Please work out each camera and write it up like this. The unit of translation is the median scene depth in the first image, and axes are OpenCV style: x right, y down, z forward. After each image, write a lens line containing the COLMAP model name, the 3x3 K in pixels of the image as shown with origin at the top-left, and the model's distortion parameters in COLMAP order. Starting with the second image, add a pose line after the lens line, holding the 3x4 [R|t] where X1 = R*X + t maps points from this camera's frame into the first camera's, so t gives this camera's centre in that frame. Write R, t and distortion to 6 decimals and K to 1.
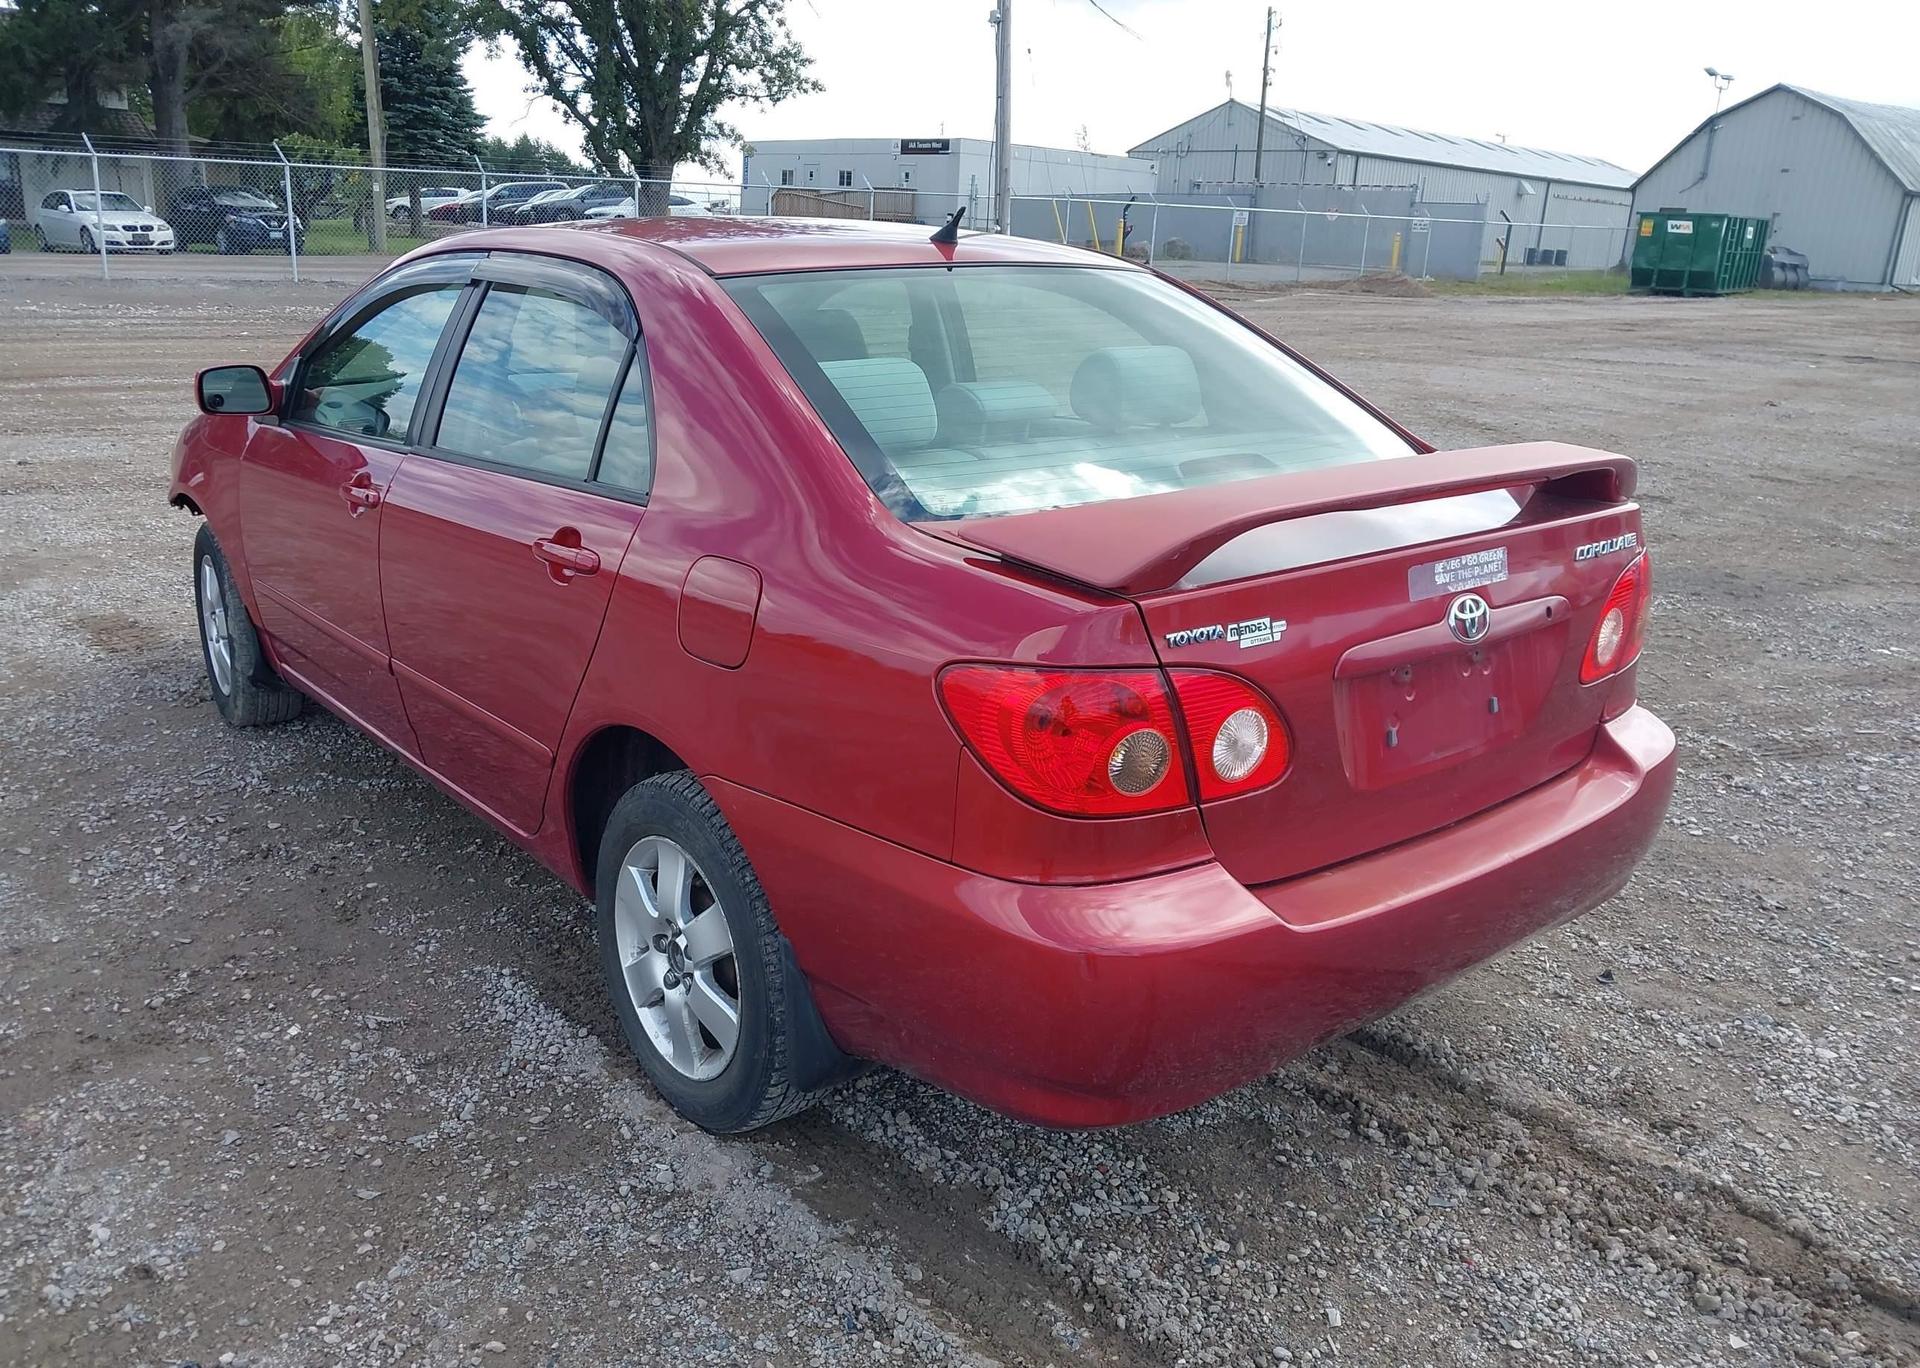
lens RADIAL K [[1518.5, 0, 958.8], [0, 1518.5, 705.8], [0, 0, 1]] dist [-0.004079, 0.027075]
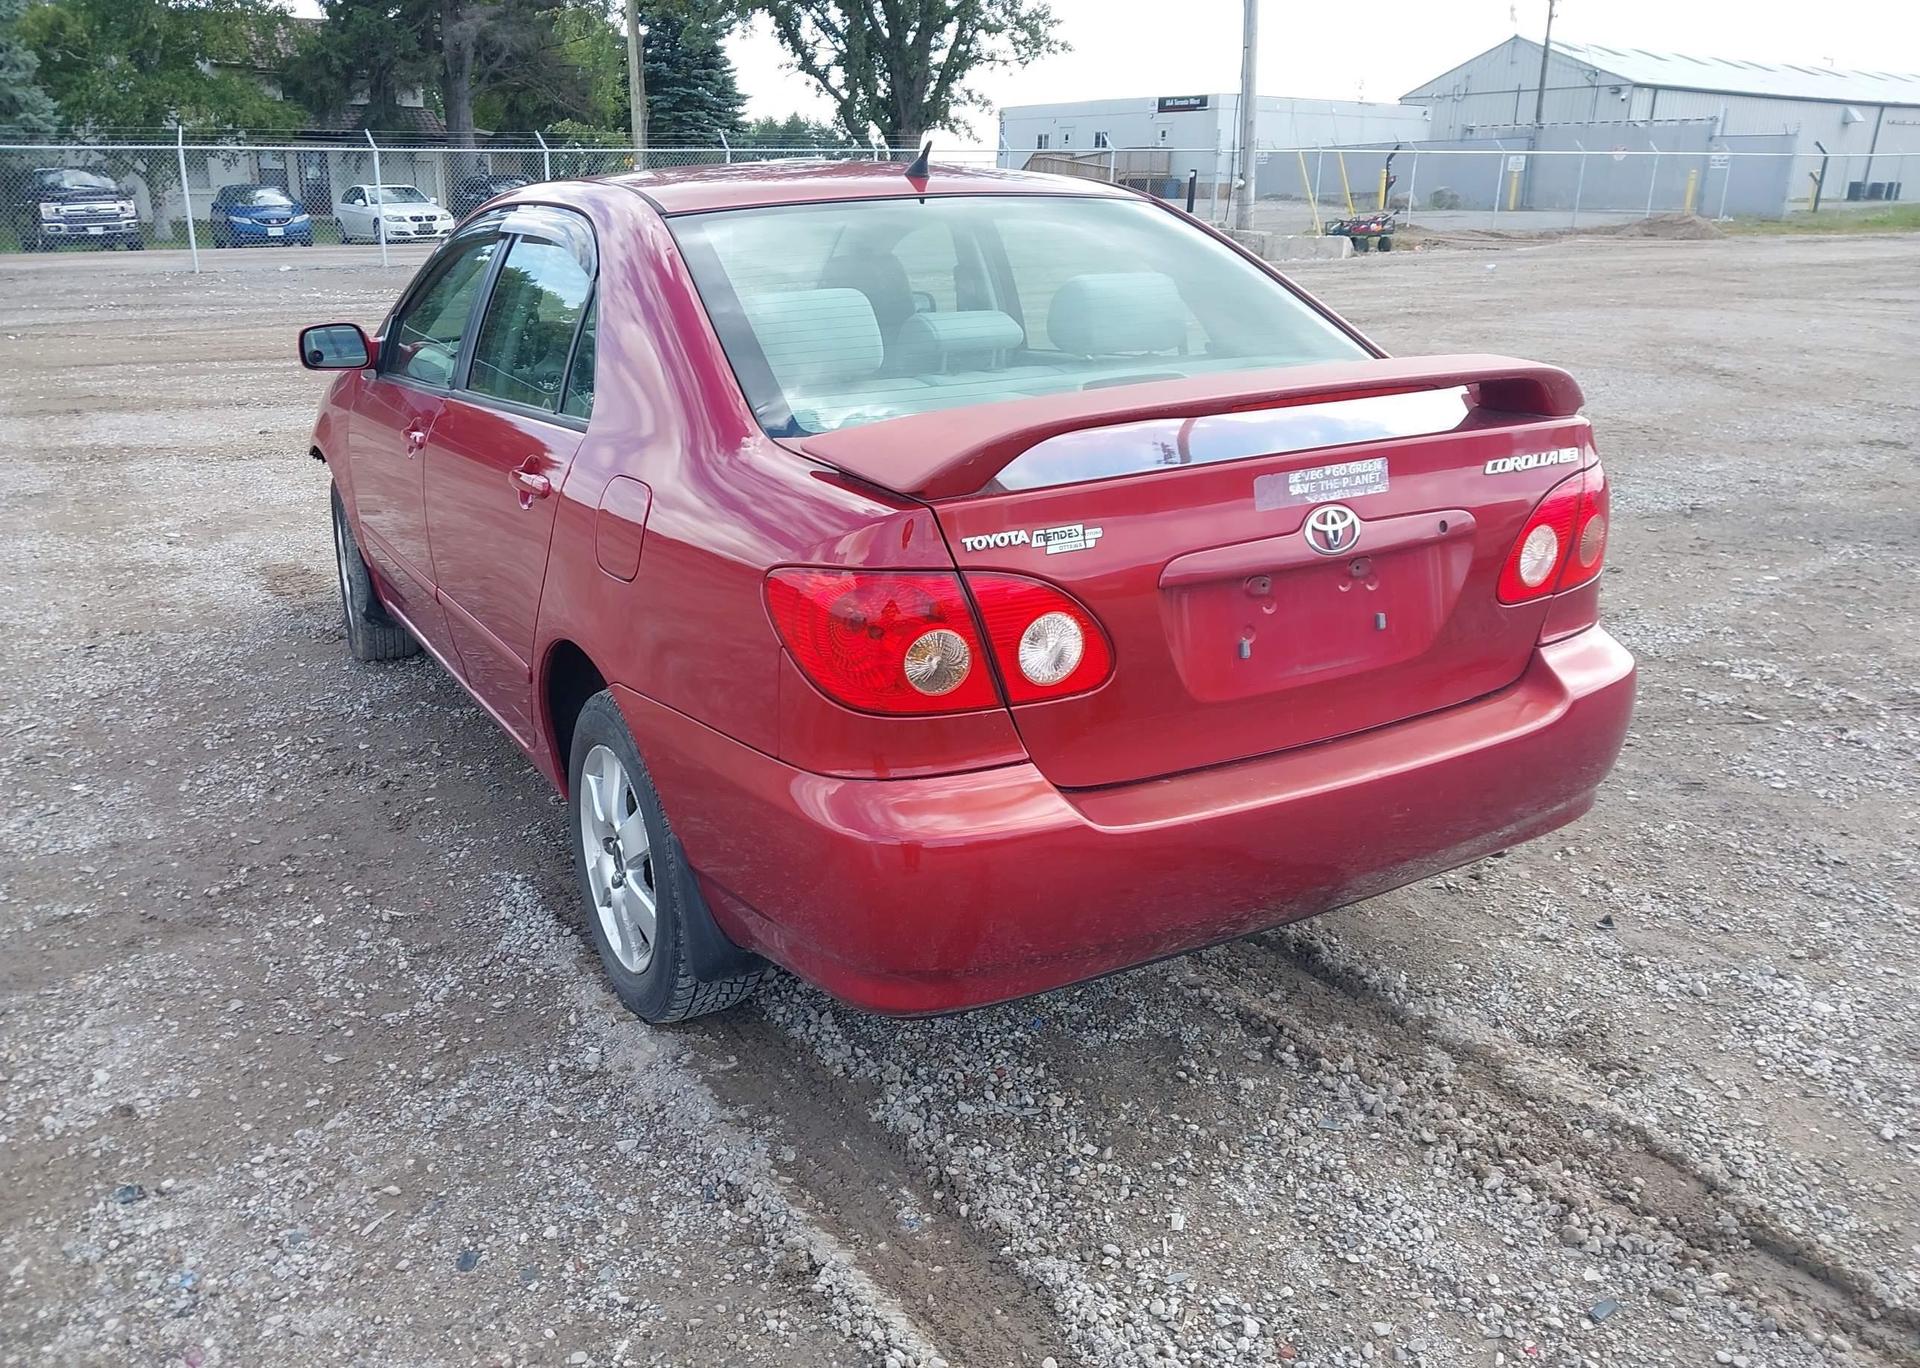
lens RADIAL K [[1513.9, 0, 955.9], [0, 1513.9, 723.1], [0, 0, 1]] dist [0.023080, -0.016689]
pose [[0.986421, 0.016394, -0.163417, 0.209233], [-0.011248, 0.999413, 0.032364, 0.031139], [0.163852, -0.030086, 0.986026, -0.011011]]
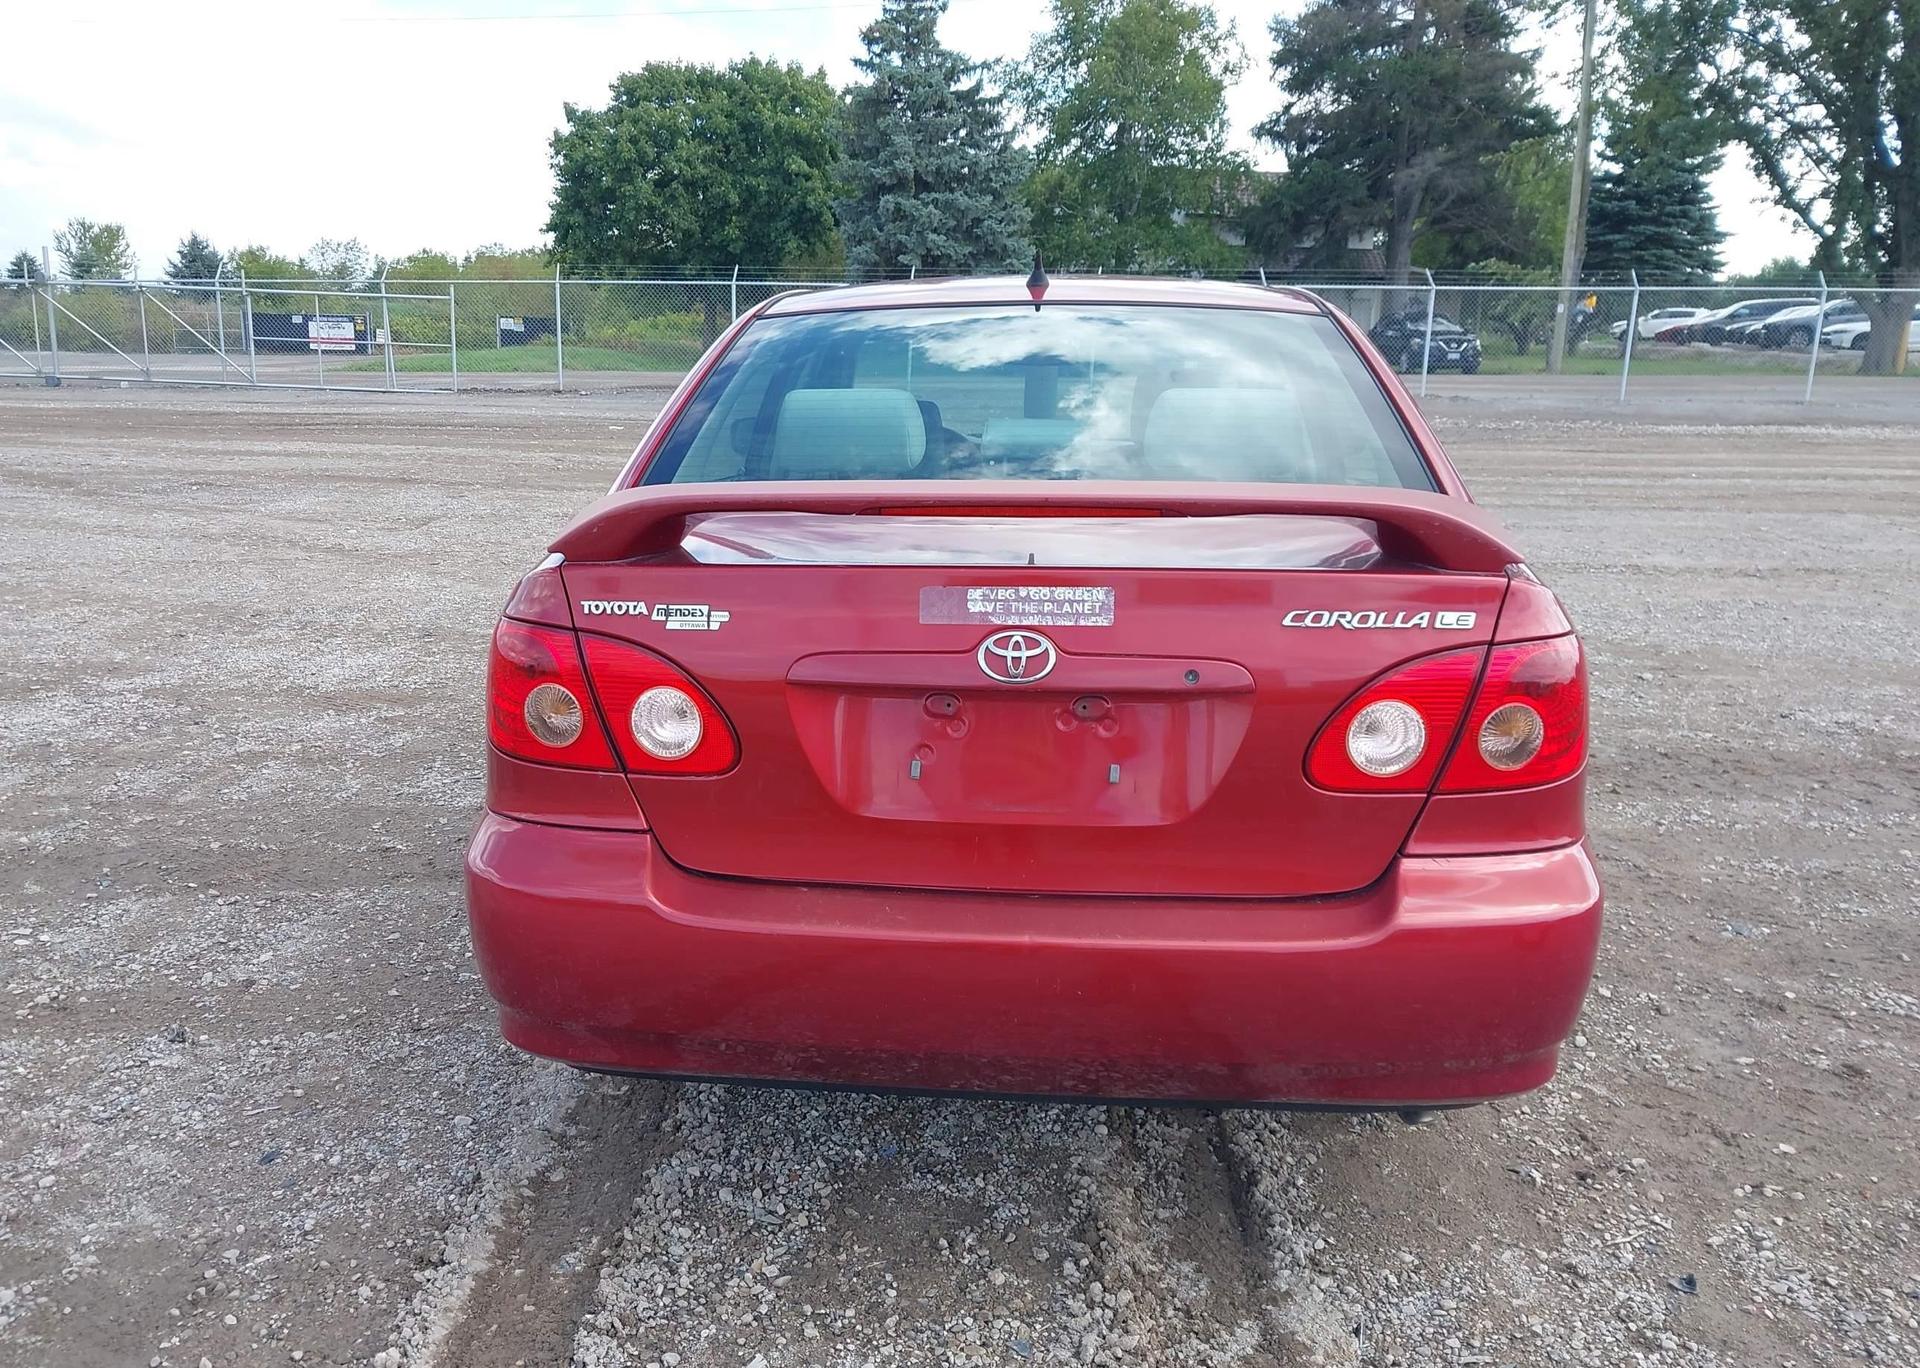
lens RADIAL K [[1528.3, 0, 892.6], [0, 1528.3, 682.2], [0, 0, 1]] dist [0.007945, -0.006963]
pose [[0.717097, 0.137947, -0.683186, 0.727734], [-0.199935, 0.979735, -0.012033, -0.014458], [0.667681, 0.145222, 0.730146, 0.244104]]
